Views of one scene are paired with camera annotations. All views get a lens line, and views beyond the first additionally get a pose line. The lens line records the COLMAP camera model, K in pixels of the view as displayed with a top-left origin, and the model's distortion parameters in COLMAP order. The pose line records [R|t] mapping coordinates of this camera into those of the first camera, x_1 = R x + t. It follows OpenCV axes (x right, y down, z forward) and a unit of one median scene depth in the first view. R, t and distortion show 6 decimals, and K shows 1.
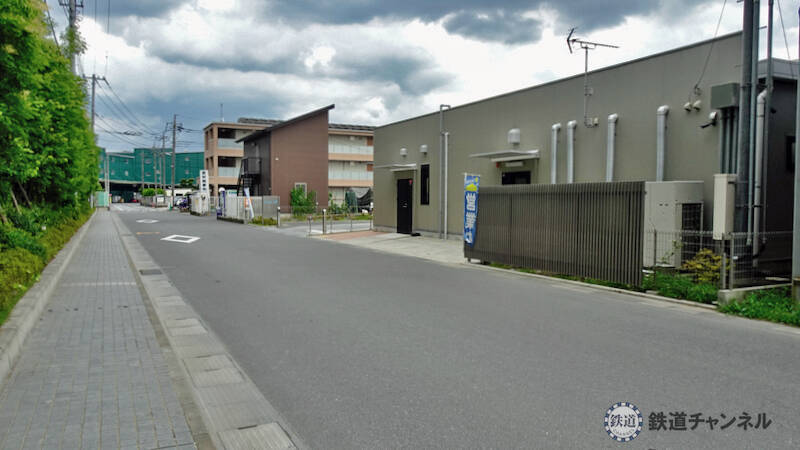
lens RADIAL K [[570.5, 0, 400.4], [0, 570.5, 225.0], [0, 0, 1]] dist [-0.004211, -0.000167]
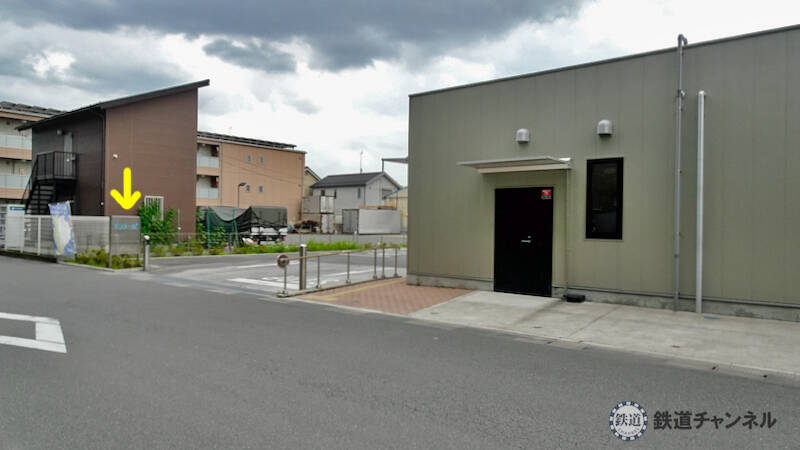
lens RADIAL K [[573.8, 0, 399.5], [0, 573.8, 222.9], [0, 0, 1]] dist [0.018219, 0.001372]
pose [[0.928706, 0.012867, 0.370594, -0.217816], [0.003952, 0.998998, -0.044587, -0.019674], [-0.370796, 0.042872, 0.927724, 0.421761]]
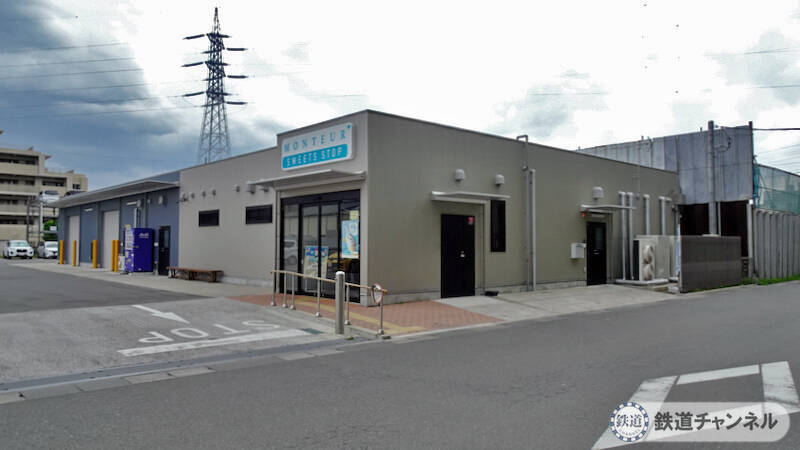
lens RADIAL K [[573.8, 0, 401.6], [0, 573.8, 227.9], [0, 0, 1]] dist [0.018219, 0.001372]
pose [[-0.264248, 0.025138, 0.964127, -0.468855], [0.041204, 0.999042, -0.014755, -0.043663], [-0.963574, 0.035827, -0.265030, 0.934748]]
